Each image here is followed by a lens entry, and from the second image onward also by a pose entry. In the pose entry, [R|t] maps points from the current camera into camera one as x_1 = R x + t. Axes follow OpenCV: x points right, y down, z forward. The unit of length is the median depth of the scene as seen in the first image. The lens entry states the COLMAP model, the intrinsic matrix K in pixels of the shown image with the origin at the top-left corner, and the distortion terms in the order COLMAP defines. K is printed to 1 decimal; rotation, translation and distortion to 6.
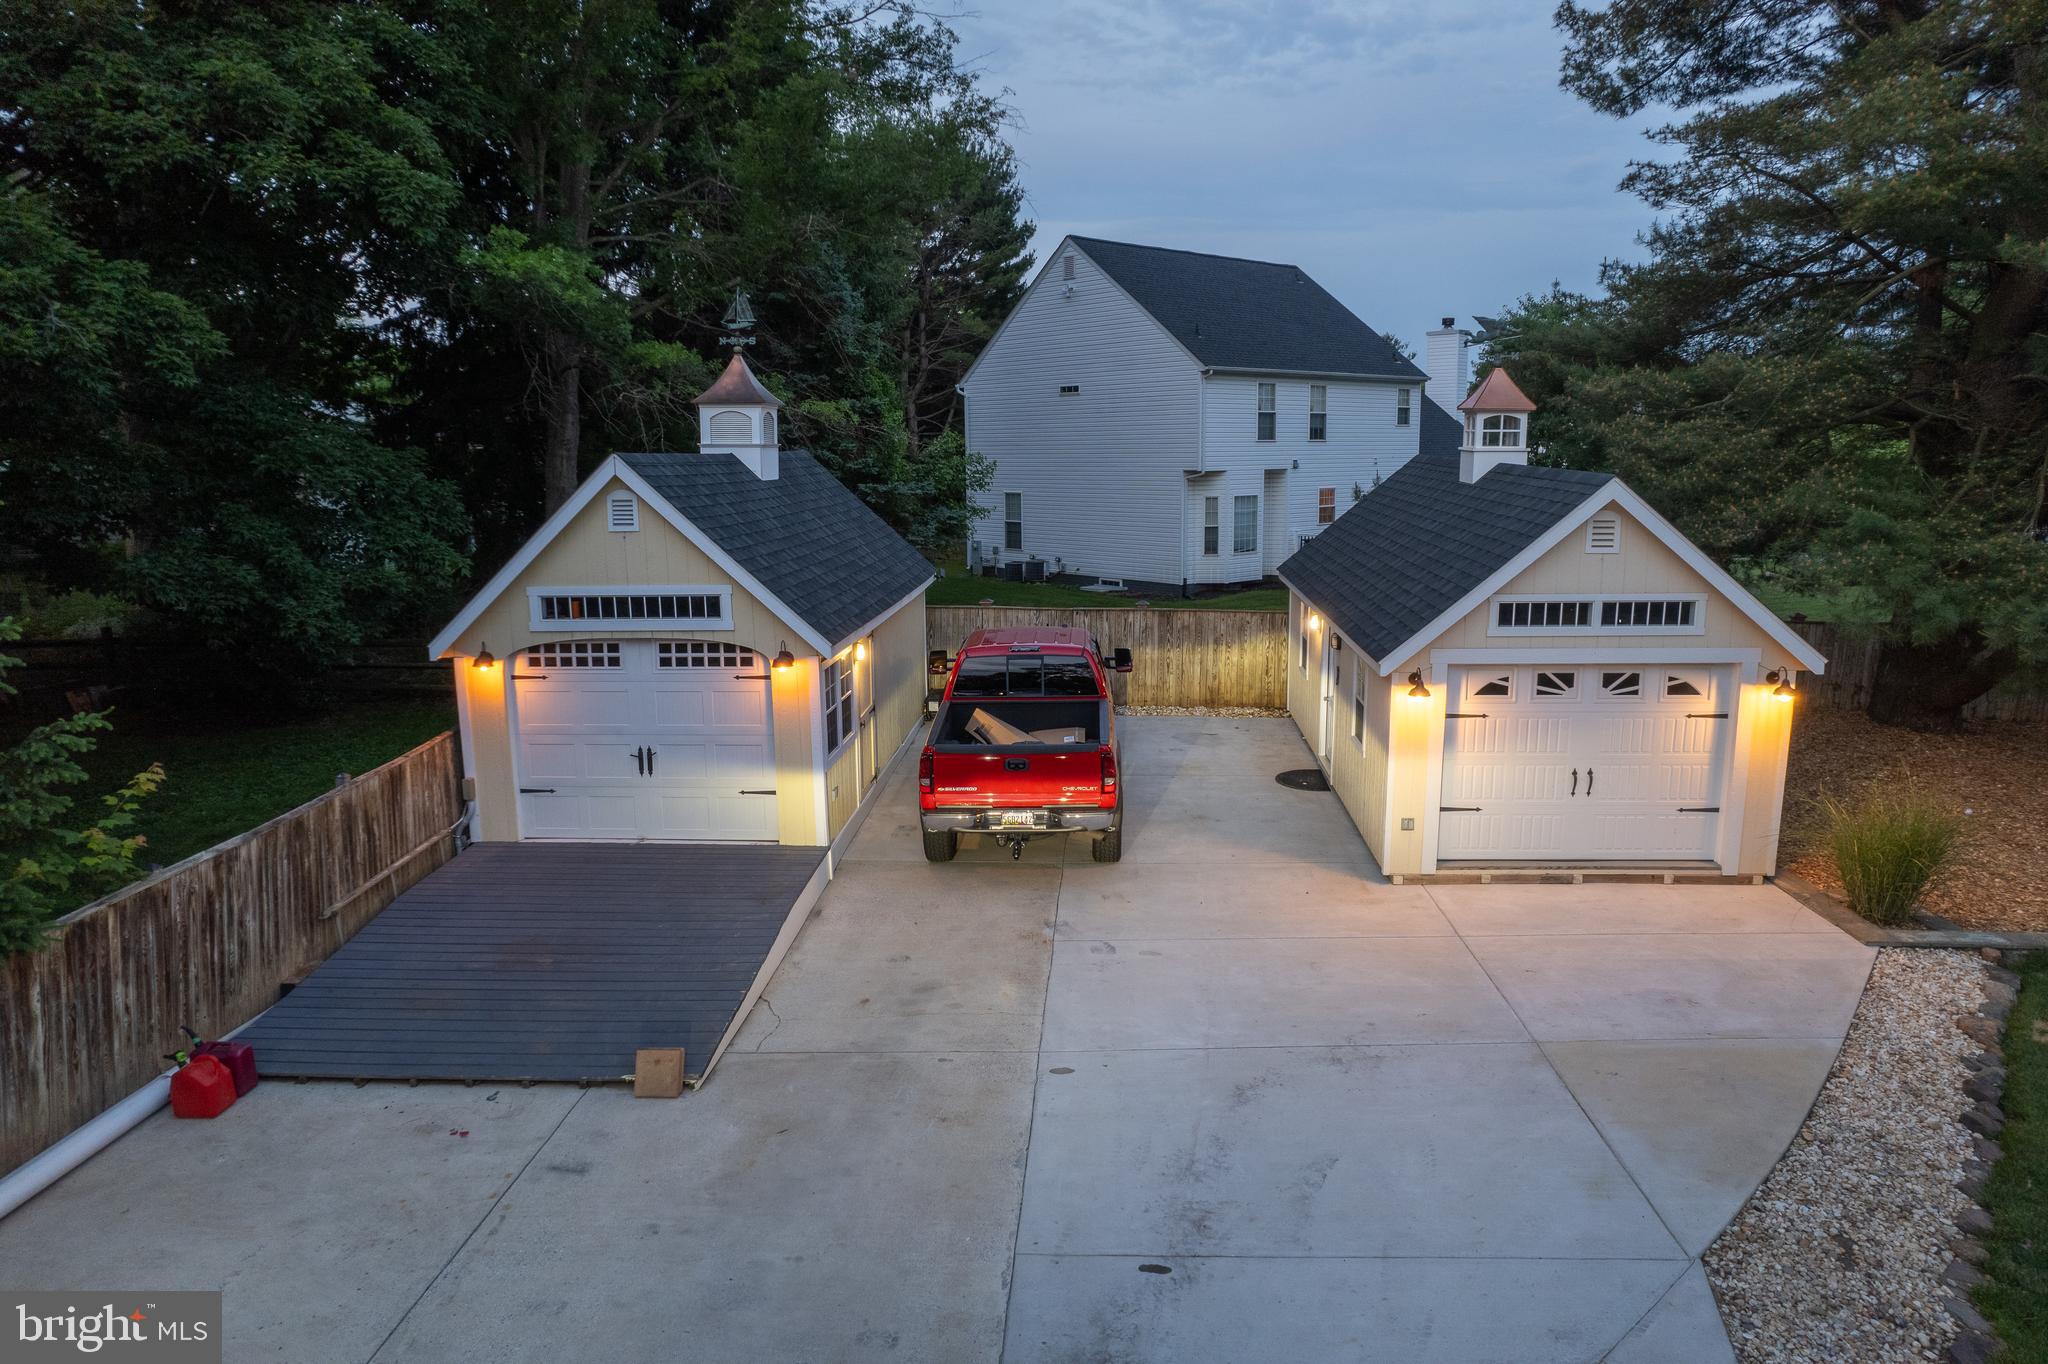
lens RADIAL K [[1316.9, 0, 1030.9], [0, 1316.9, 682.2], [0, 0, 1]] dist [-0.069992, 0.065883]
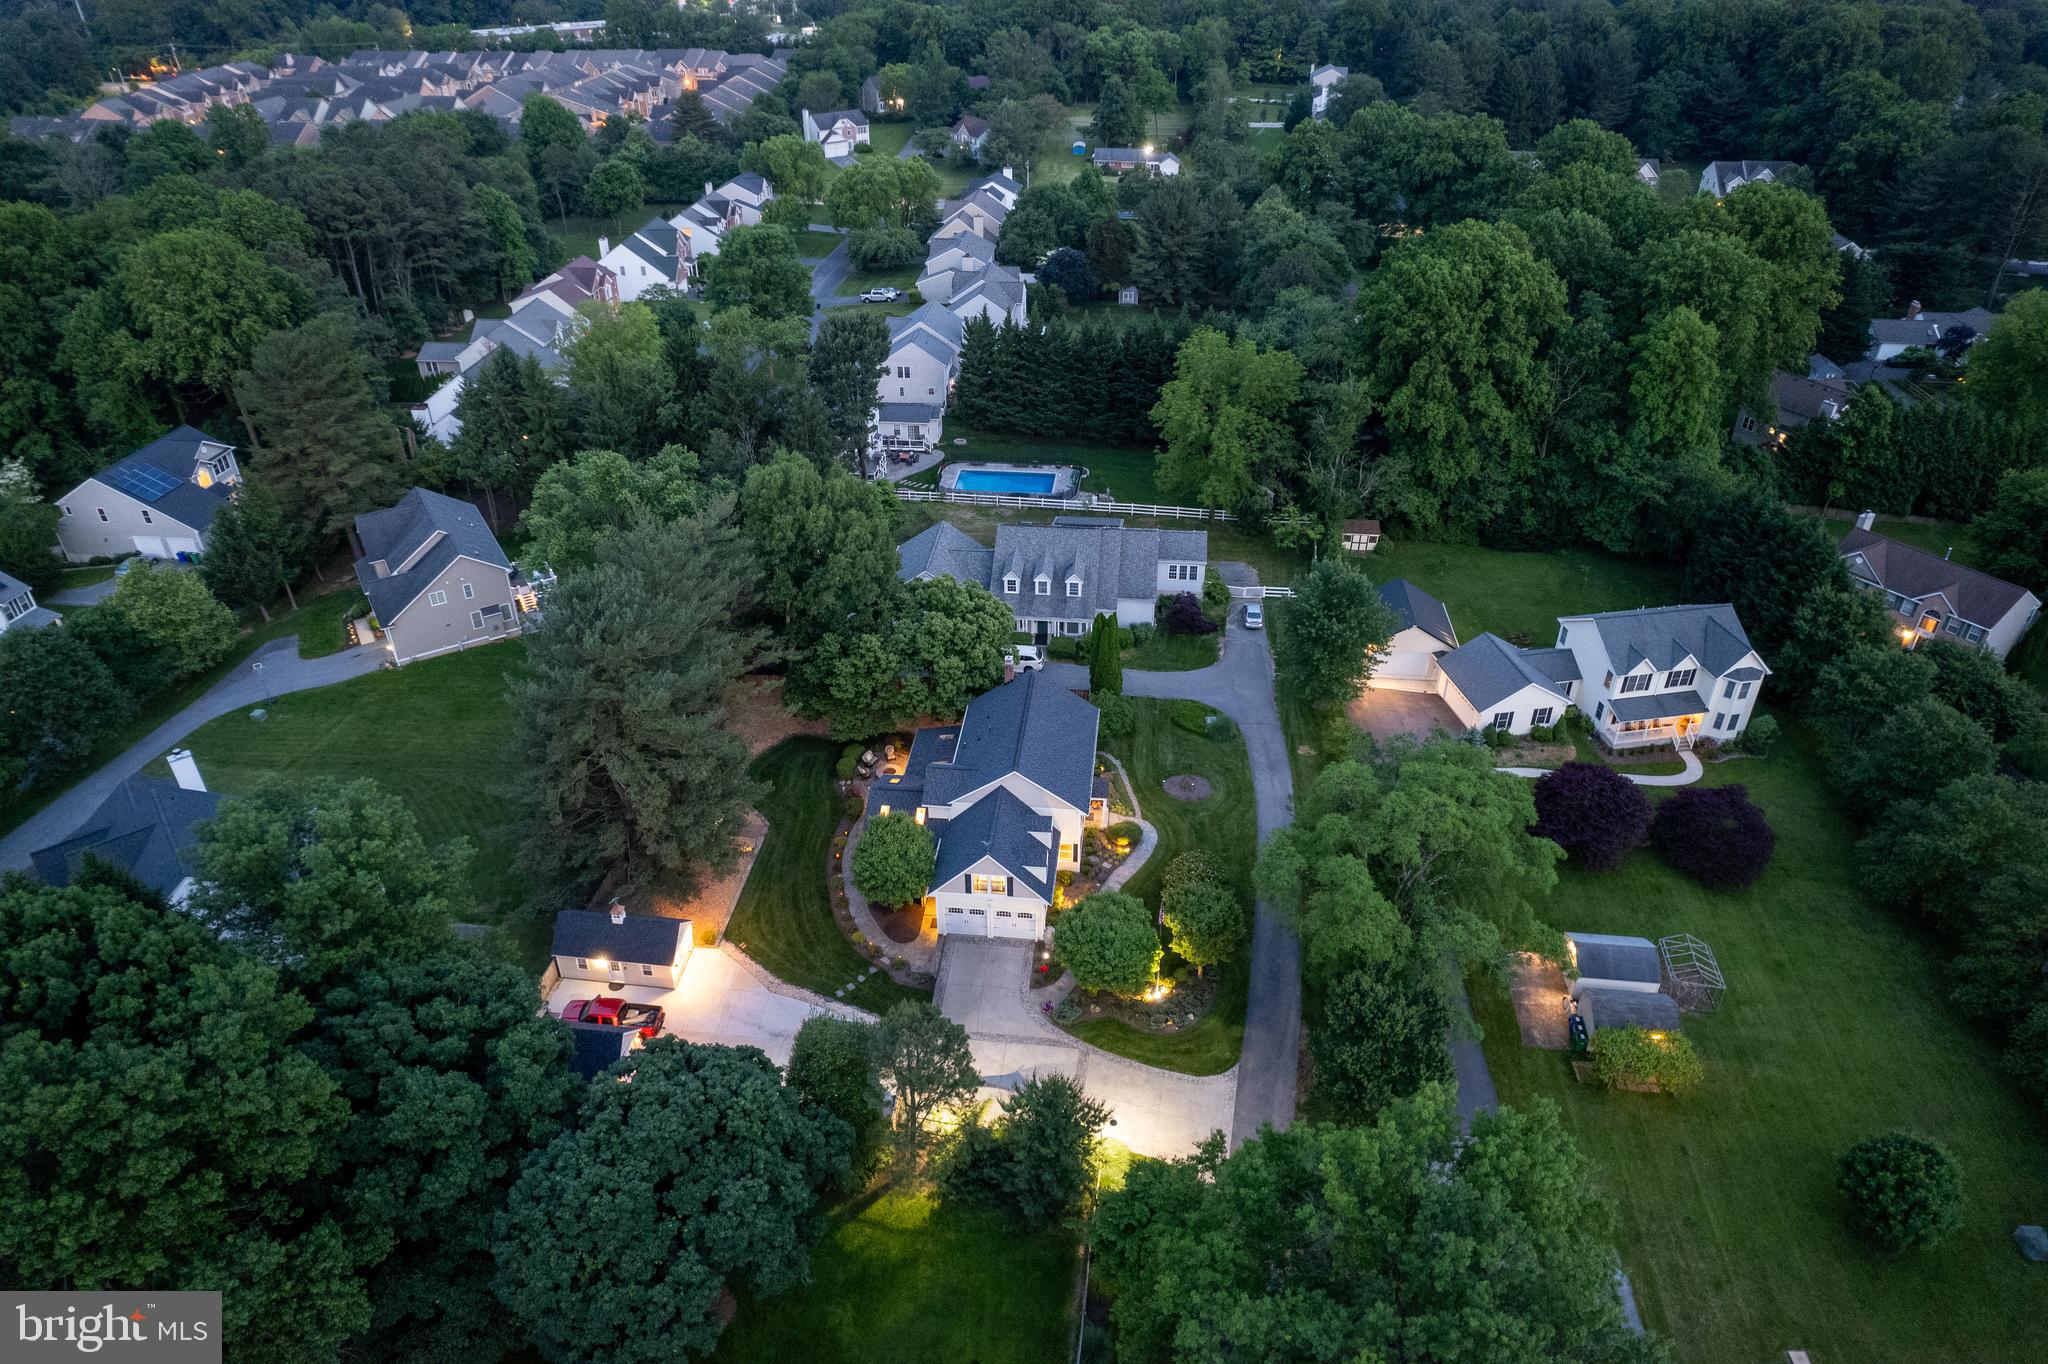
lens RADIAL K [[1316.9, 0, 1030.9], [0, 1316.9, 682.2], [0, 0, 1]] dist [-0.069992, 0.065883]
pose [[0.045468, -0.542206, 0.839015, -4.196696], [0.178767, 0.830742, 0.527172, -4.146886], [-0.982840, 0.126019, 0.134701, -1.764594]]
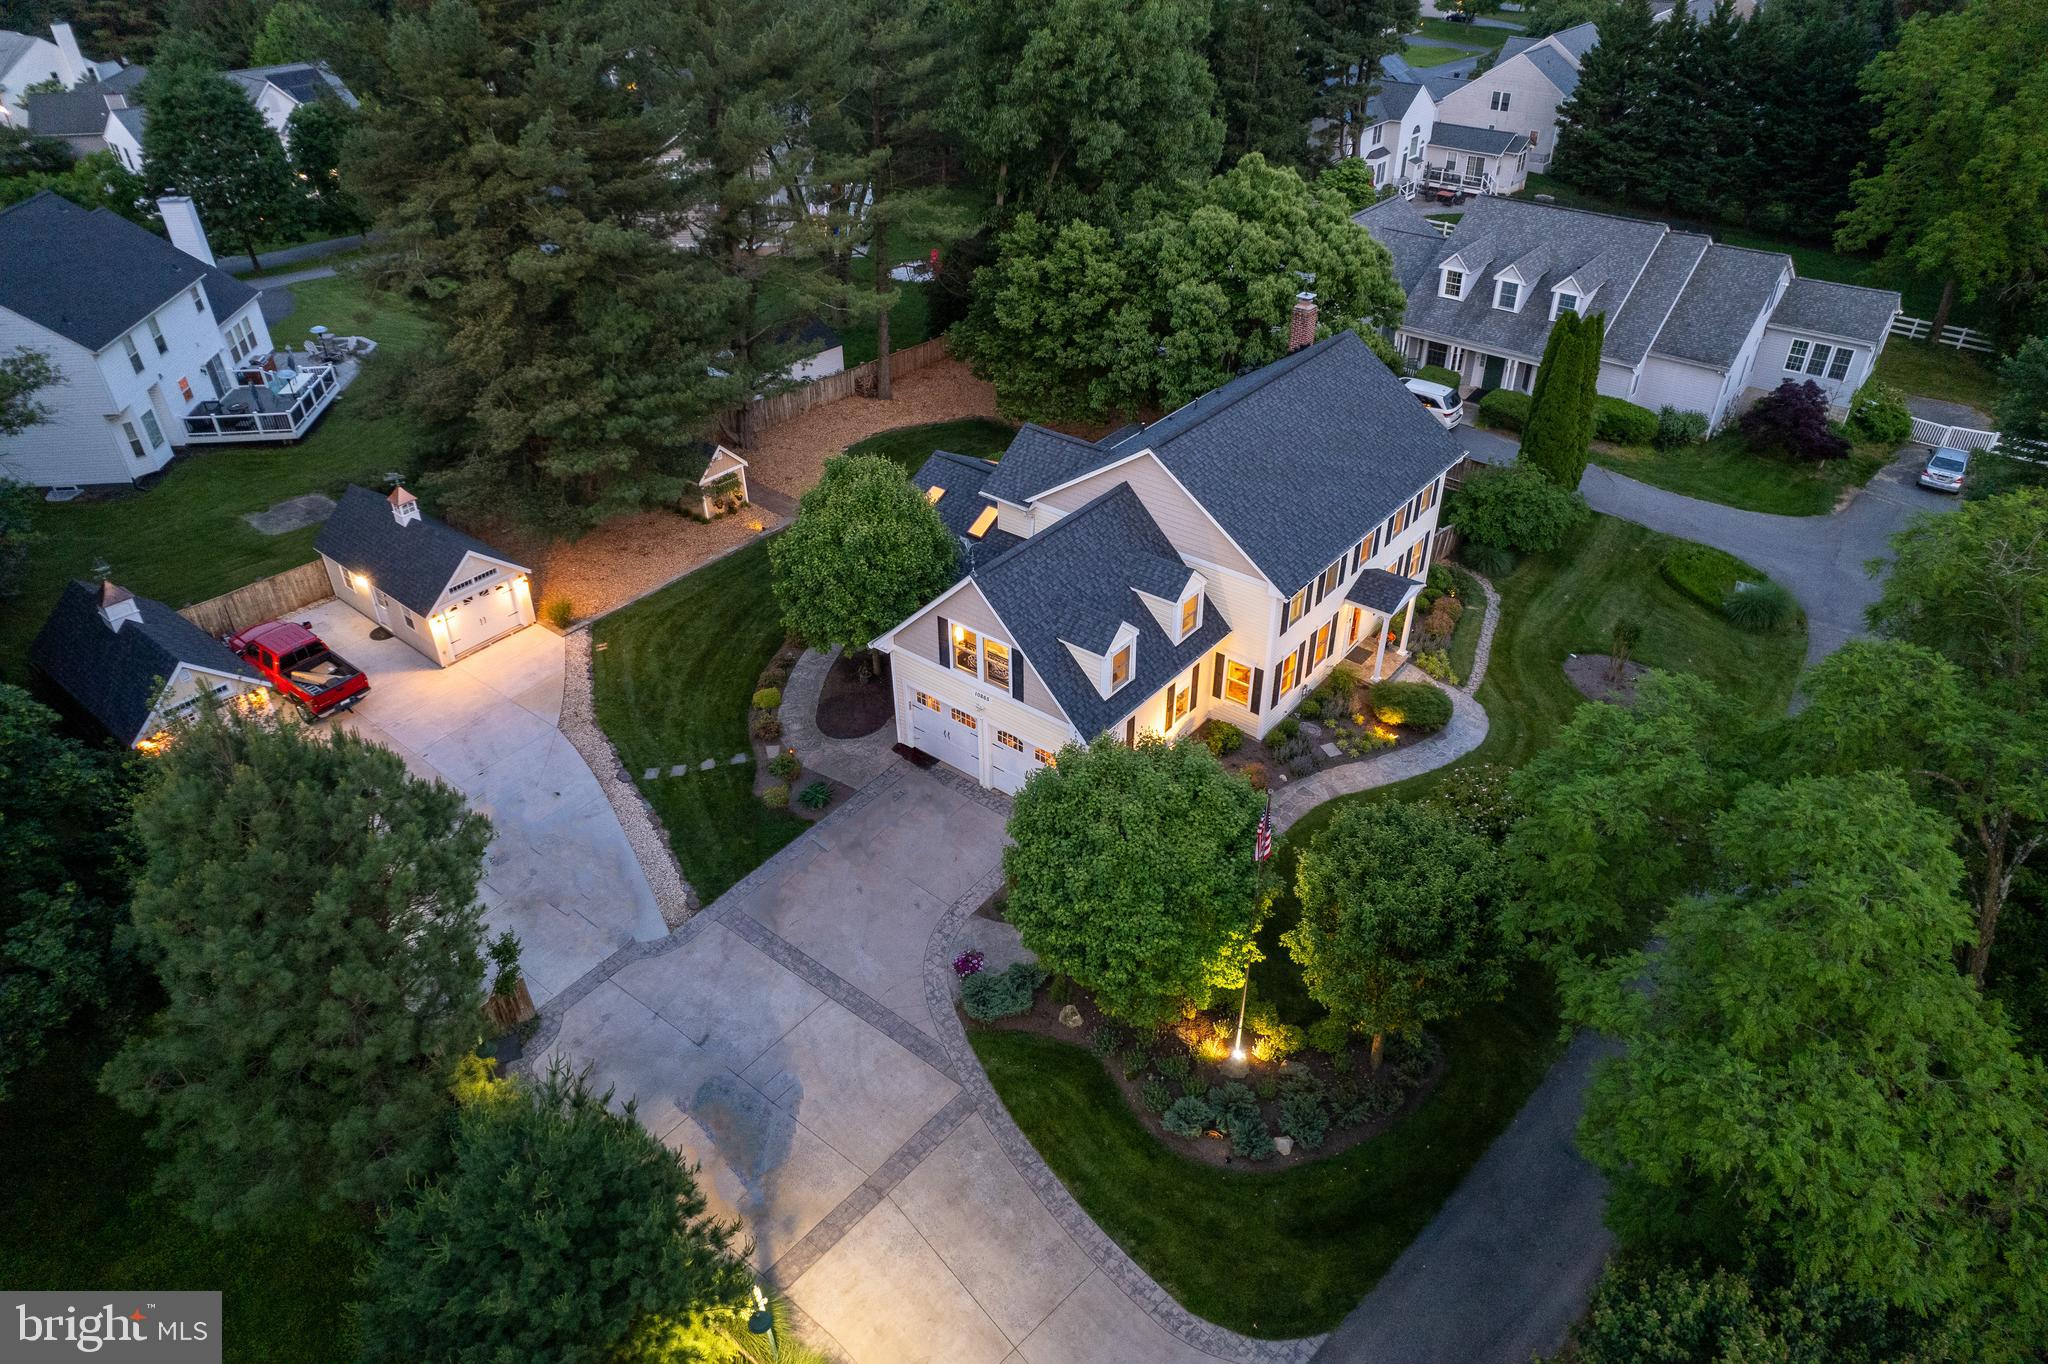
lens RADIAL K [[1316.9, 0, 1030.9], [0, 1316.9, 682.2], [0, 0, 1]] dist [-0.069992, 0.065883]
pose [[0.576448, -0.461499, 0.674334, -1.193197], [0.150175, 0.871020, 0.467731, -1.211725], [-0.803216, -0.168354, 0.571403, -2.267885]]
